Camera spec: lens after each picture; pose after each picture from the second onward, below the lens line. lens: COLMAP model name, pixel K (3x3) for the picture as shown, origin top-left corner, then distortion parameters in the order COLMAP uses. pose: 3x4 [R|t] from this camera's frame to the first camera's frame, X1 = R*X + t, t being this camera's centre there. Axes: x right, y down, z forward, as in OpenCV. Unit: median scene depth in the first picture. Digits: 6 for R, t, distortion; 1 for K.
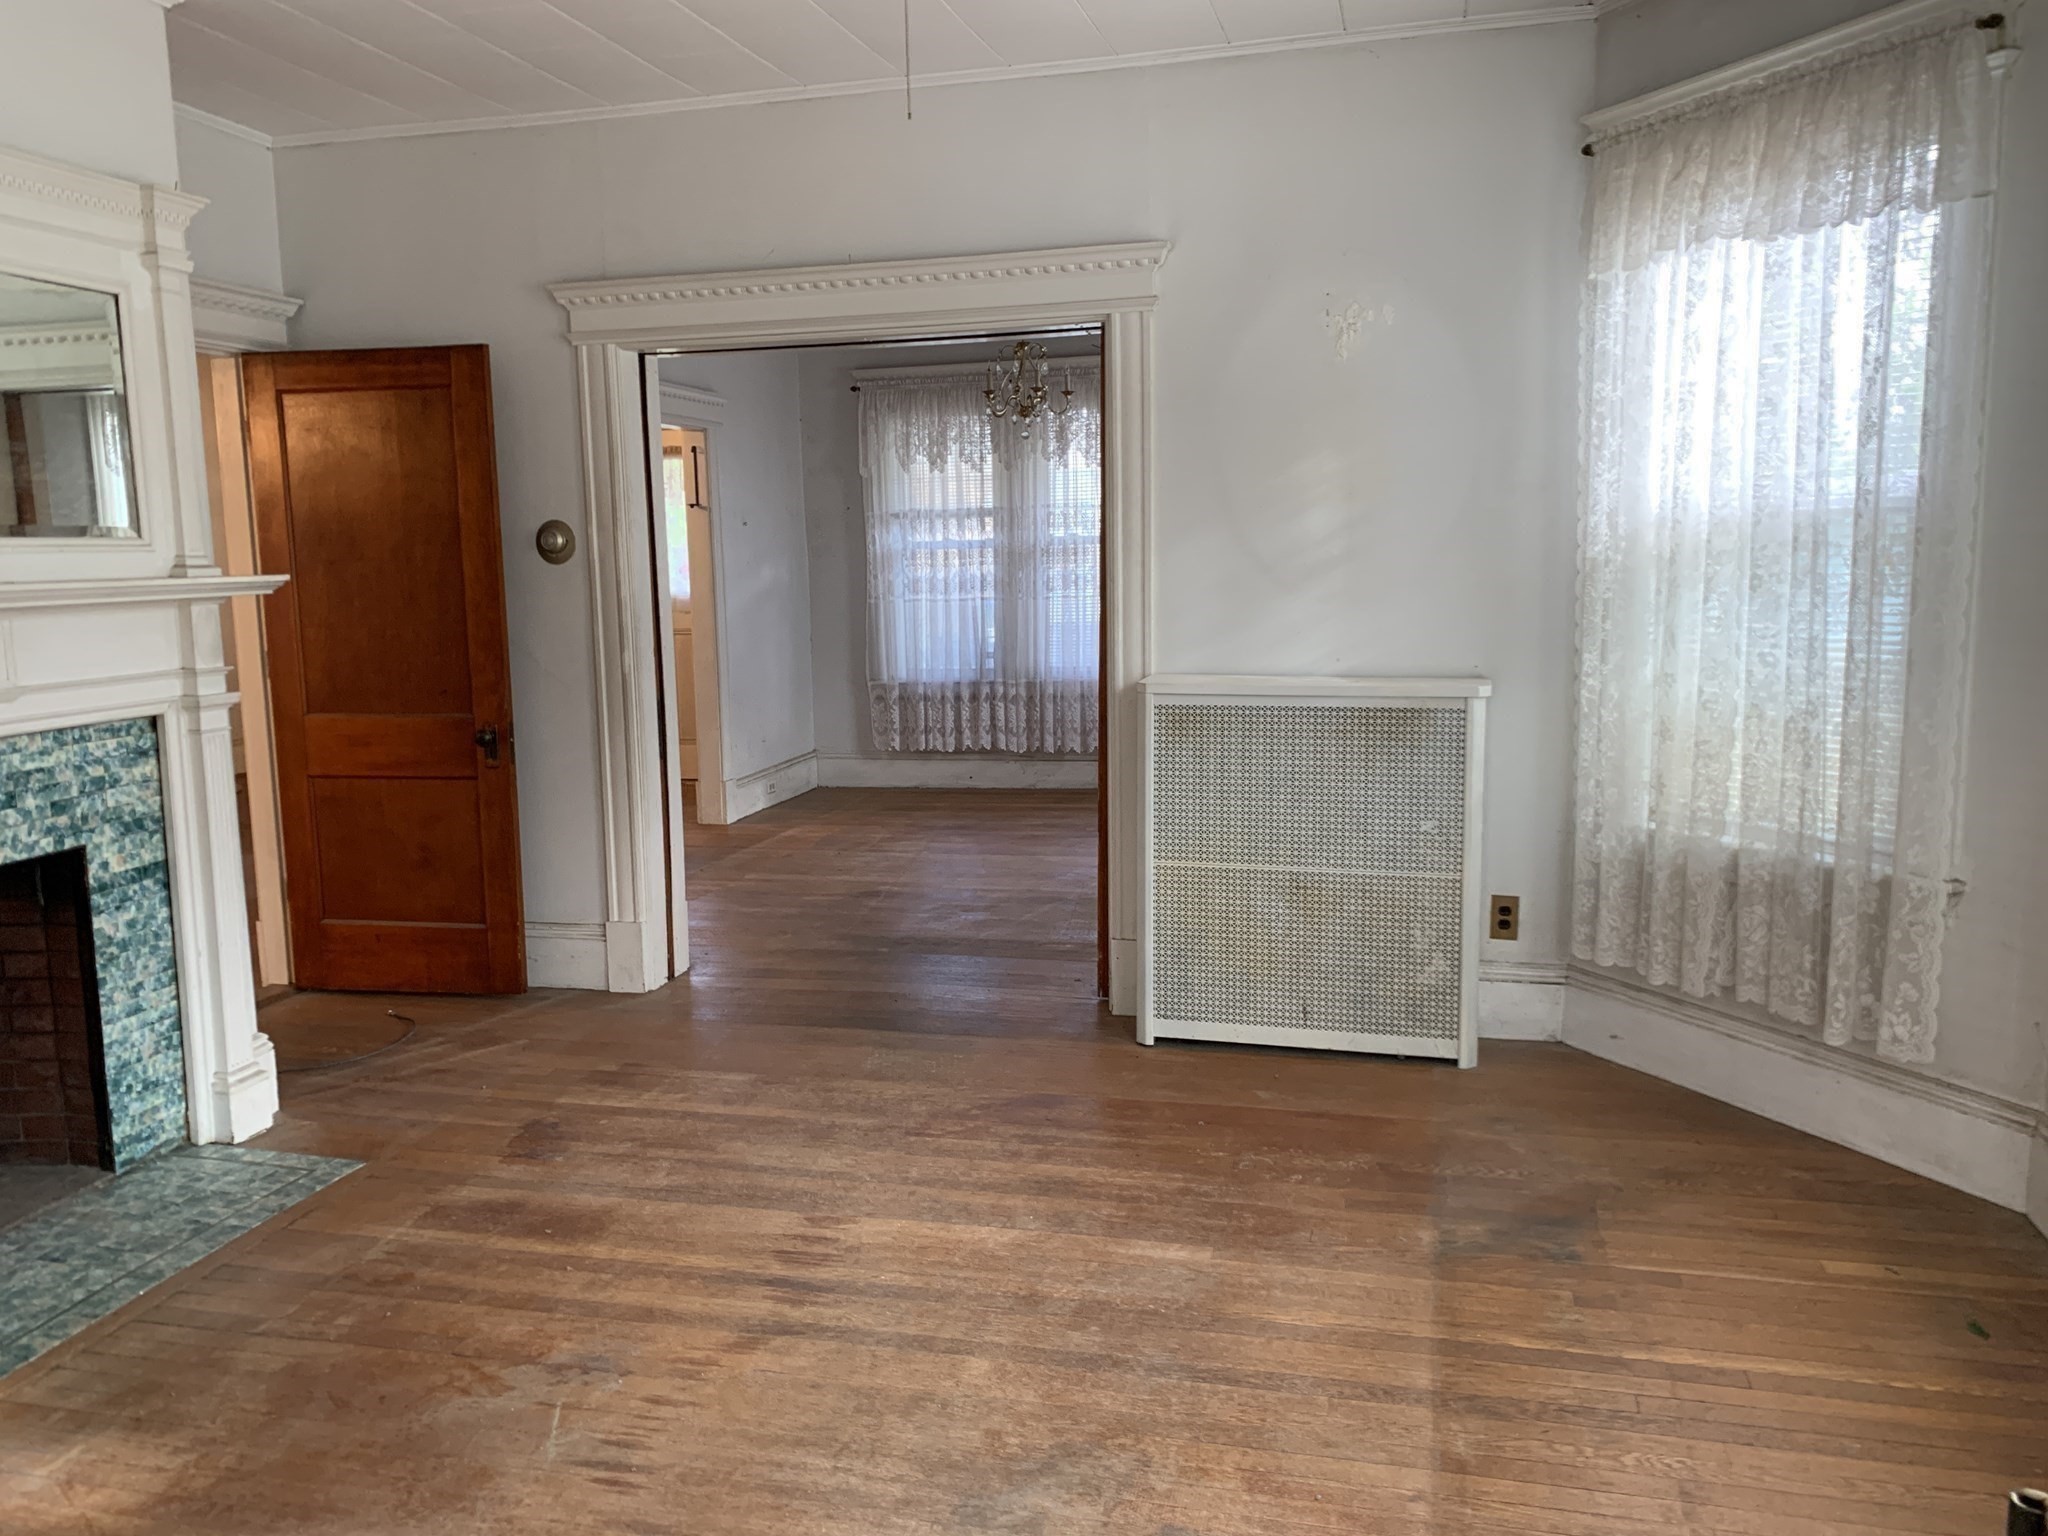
lens RADIAL K [[1545.3, 0, 1007.3], [0, 1545.3, 749.6], [0, 0, 1]] dist [0.035040, -0.037604]
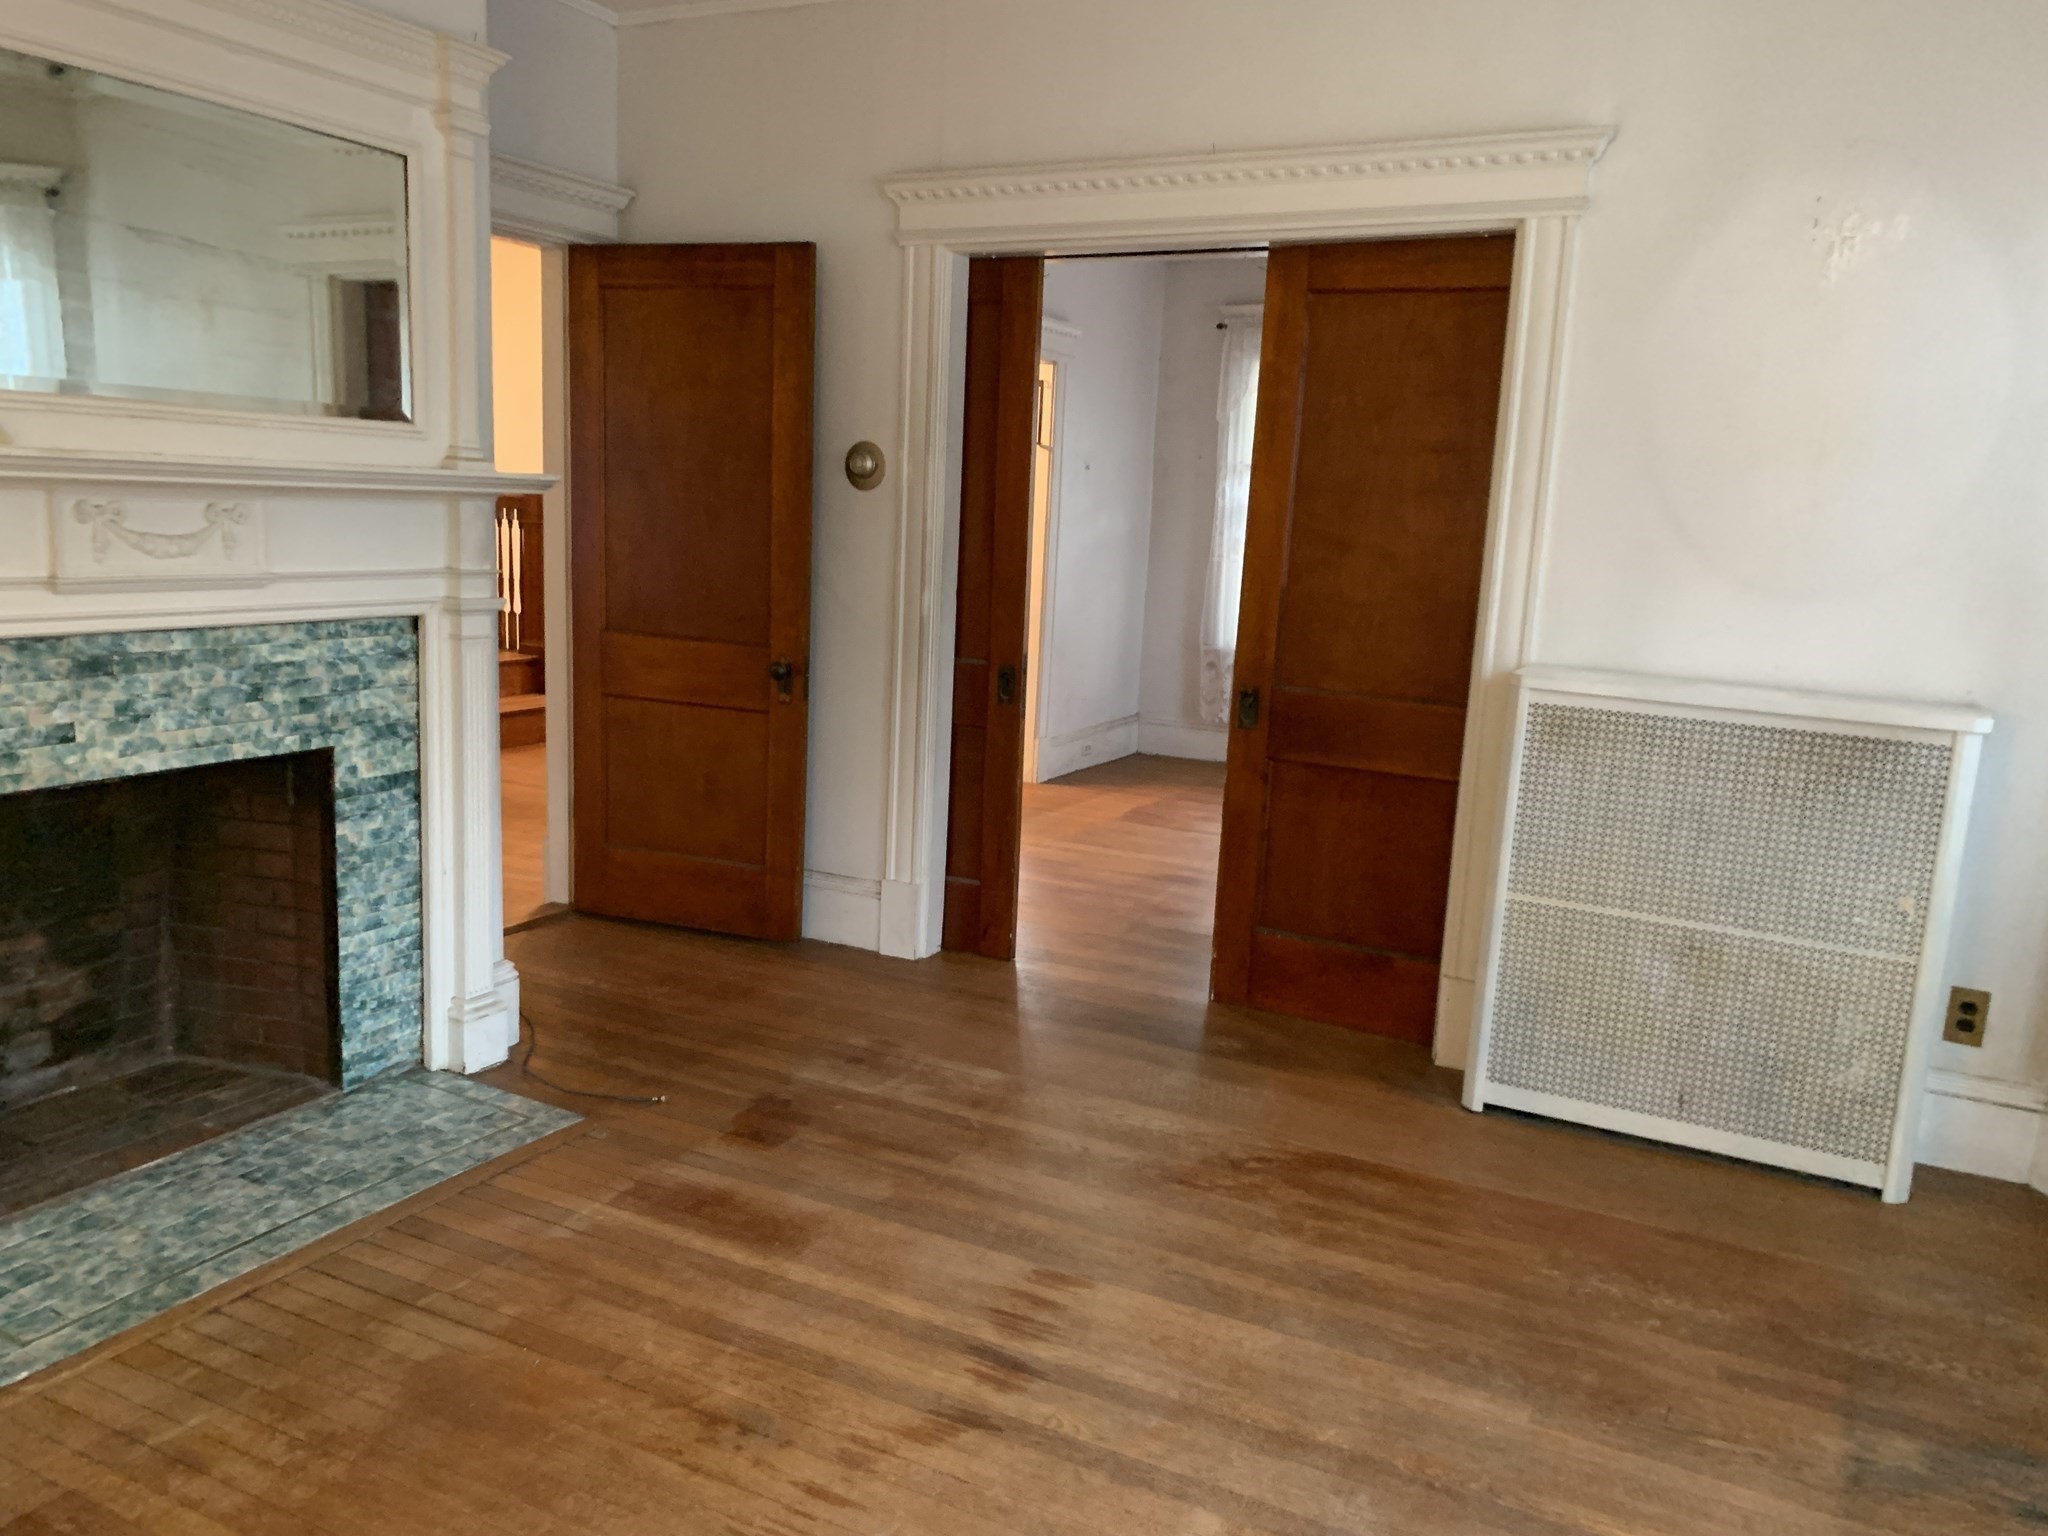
lens RADIAL K [[1545.3, 0, 1009.1], [0, 1545.3, 775.3], [0, 0, 1]] dist [0.035040, -0.037604]
pose [[0.971320, 0.103417, -0.214108, 0.009709], [-0.094523, 0.994195, 0.051401, -0.008516], [0.218181, -0.029689, 0.975457, 0.165957]]
